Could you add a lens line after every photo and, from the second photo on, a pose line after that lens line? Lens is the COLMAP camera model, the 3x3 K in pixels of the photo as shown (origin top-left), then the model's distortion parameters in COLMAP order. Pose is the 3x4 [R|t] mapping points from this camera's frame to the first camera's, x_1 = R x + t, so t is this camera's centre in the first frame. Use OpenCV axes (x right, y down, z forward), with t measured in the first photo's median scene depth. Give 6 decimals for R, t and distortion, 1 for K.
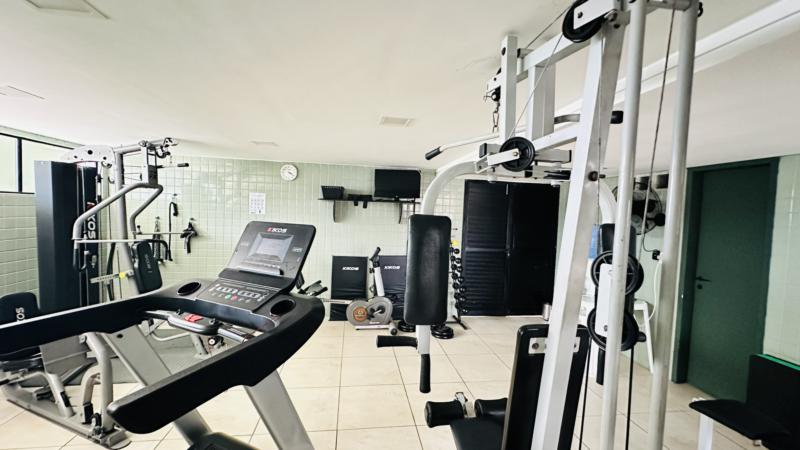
lens RADIAL K [[324.9, 0, 400.1], [0, 324.9, 225.5], [0, 0, 1]] dist [-0.004558, 0.000881]
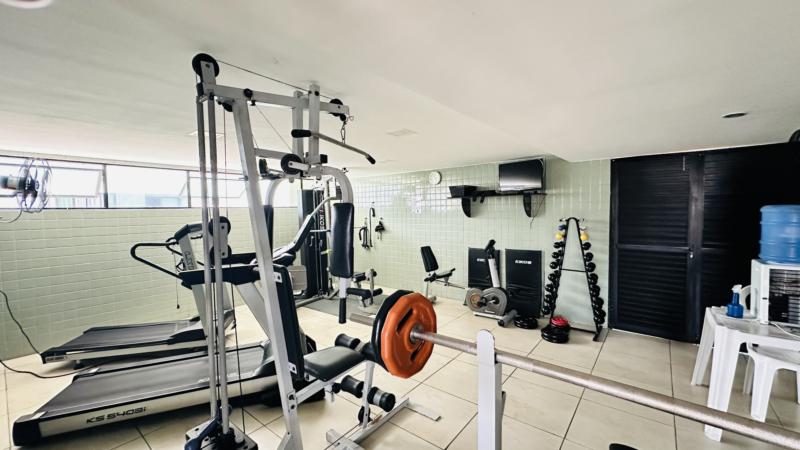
lens RADIAL K [[324.9, 0, 397.5], [0, 324.9, 228.9], [0, 0, 1]] dist [-0.004558, 0.000881]
pose [[0.673159, -0.007912, -0.739455, 1.388296], [0.011953, 0.999929, 0.000183, 0.078276], [0.739401, -0.008961, 0.673206, 0.212264]]
